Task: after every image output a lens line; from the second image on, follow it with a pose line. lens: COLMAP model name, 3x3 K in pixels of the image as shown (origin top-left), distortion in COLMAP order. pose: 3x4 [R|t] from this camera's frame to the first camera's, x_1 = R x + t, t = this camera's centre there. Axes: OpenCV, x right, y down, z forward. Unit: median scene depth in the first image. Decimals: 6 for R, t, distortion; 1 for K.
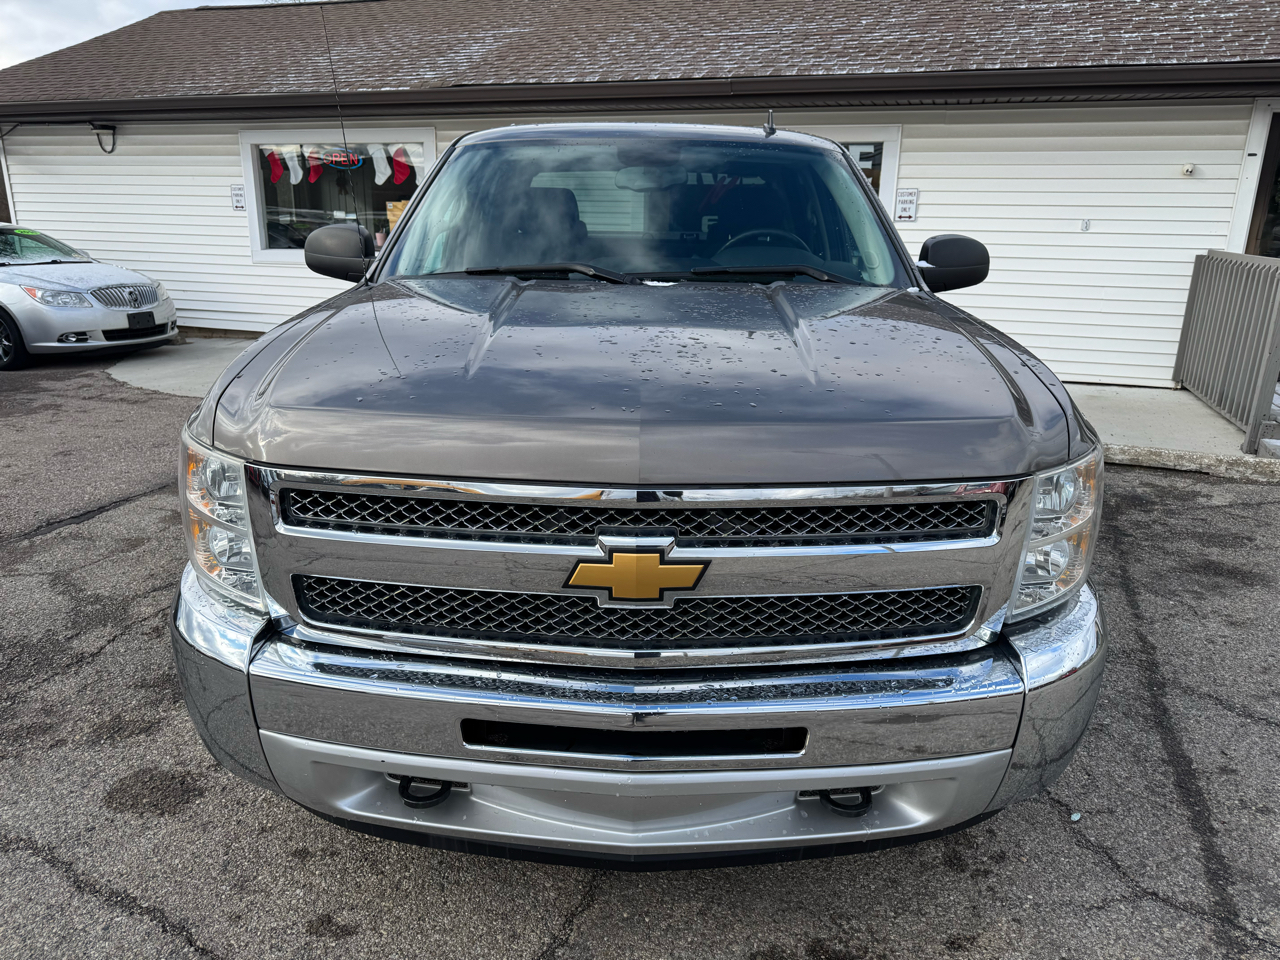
lens RADIAL K [[917.4, 0, 640.0], [0, 917.4, 480.0], [0, 0, 1]] dist [0.090133, -0.119942]
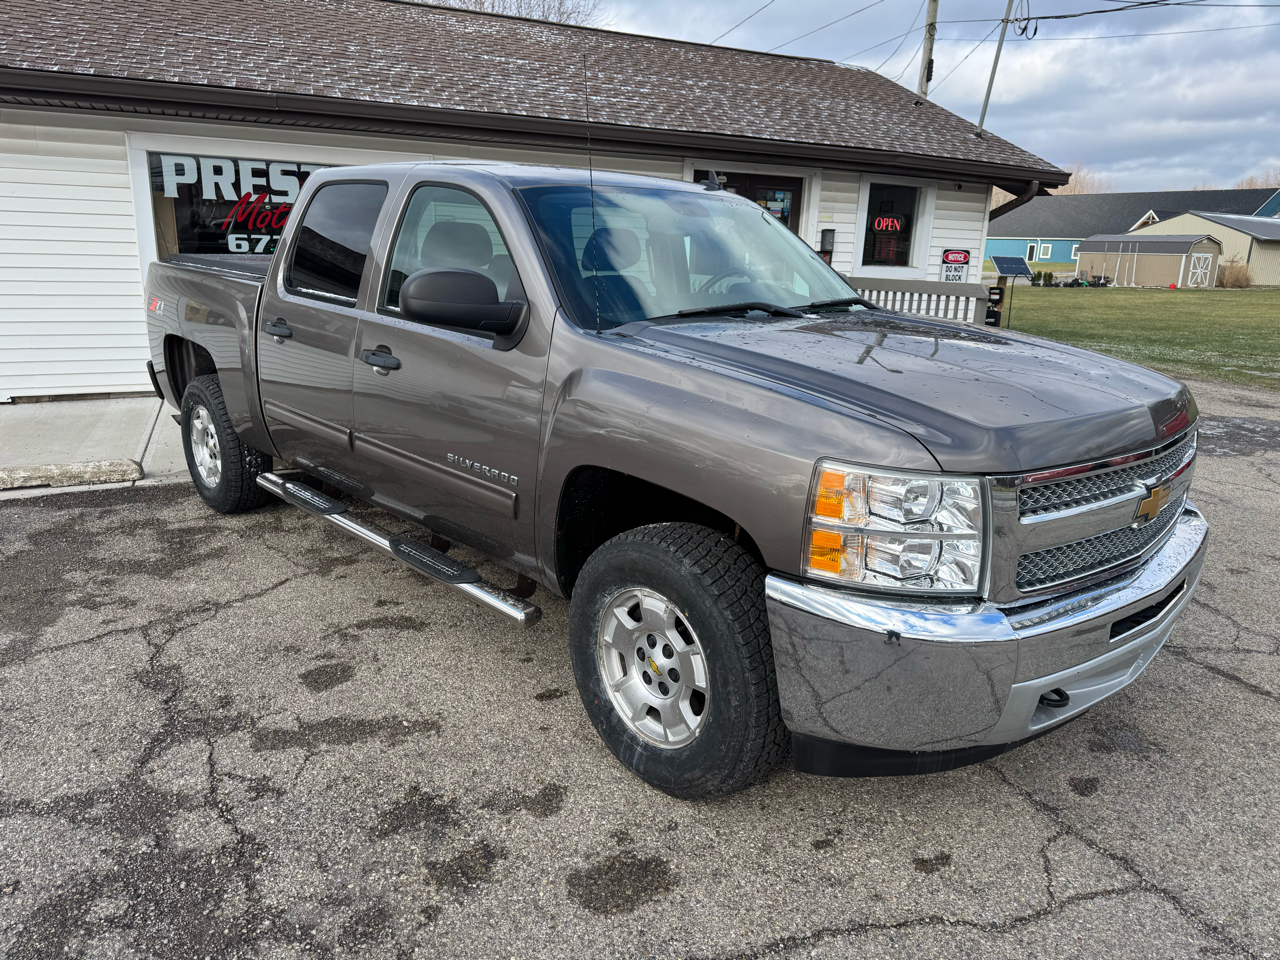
lens RADIAL K [[917.4, 0, 640.0], [0, 917.4, 480.0], [0, 0, 1]] dist [0.090133, -0.119942]
pose [[0.719786, -0.164919, 0.674322, -0.353906], [0.174228, 0.983197, 0.054485, -0.034860], [-0.671977, 0.078268, 0.736425, 0.091814]]
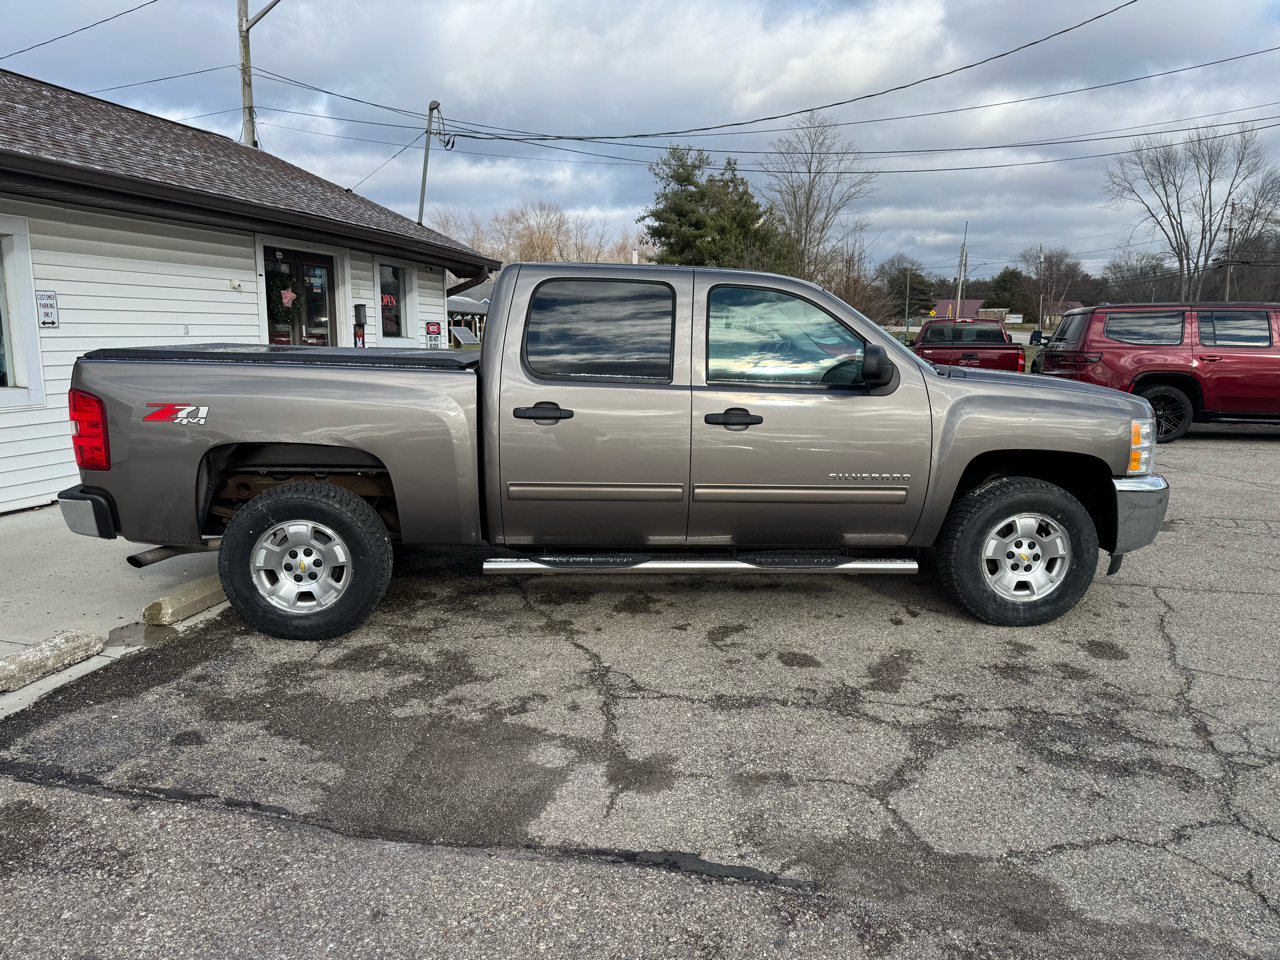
lens RADIAL K [[917.4, 0, 641.4], [0, 917.4, 499.2], [0, 0, 1]] dist [0.077937, -0.122346]
pose [[-0.107605, -0.194853, 0.974912, -0.702075], [0.266454, 0.939079, 0.217101, -0.187254], [-0.957822, 0.283131, -0.049130, 0.619272]]
